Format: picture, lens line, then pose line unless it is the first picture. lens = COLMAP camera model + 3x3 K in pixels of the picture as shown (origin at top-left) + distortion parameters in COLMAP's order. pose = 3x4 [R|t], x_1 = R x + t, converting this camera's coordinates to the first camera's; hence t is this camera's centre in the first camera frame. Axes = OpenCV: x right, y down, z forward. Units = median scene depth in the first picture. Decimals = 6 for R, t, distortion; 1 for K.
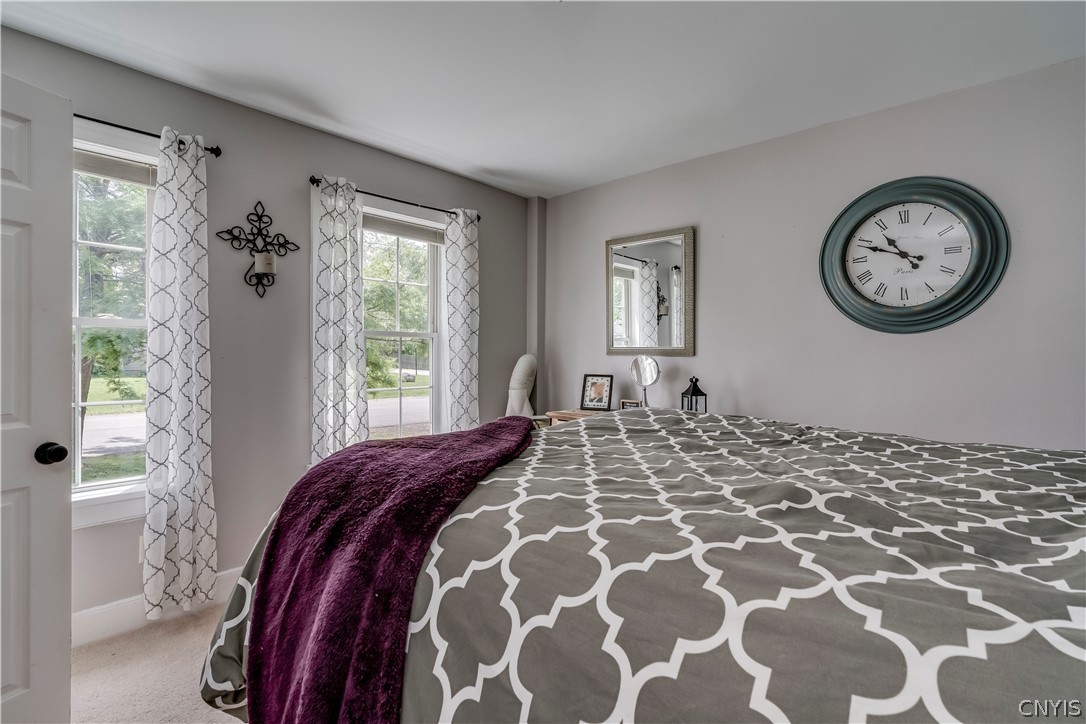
lens RADIAL K [[507.8, 0, 545.9], [0, 507.8, 363.7], [0, 0, 1]] dist [-0.004526, -0.000067]
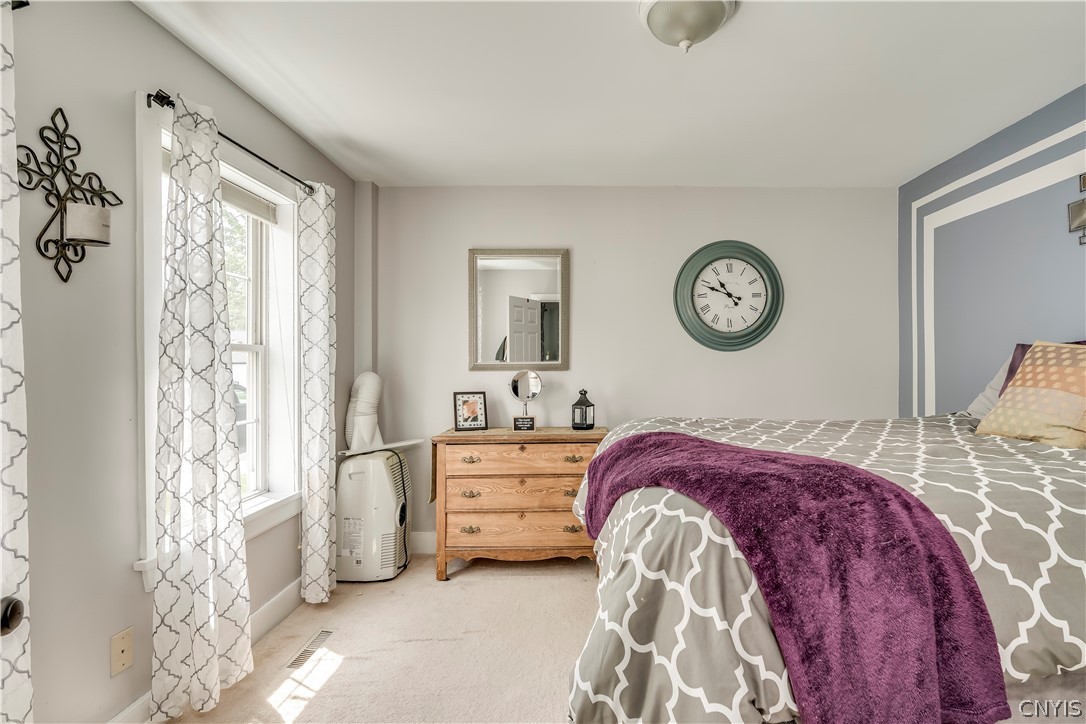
lens RADIAL K [[538.3, 0, 588.4], [0, 538.3, 379.8], [0, 0, 1]] dist [-0.000096, 0.000273]
pose [[0.723941, -0.032977, 0.689074, -0.557158], [0.027846, 0.999440, 0.018576, -0.017486], [-0.689300, 0.005740, 0.724453, 0.174062]]
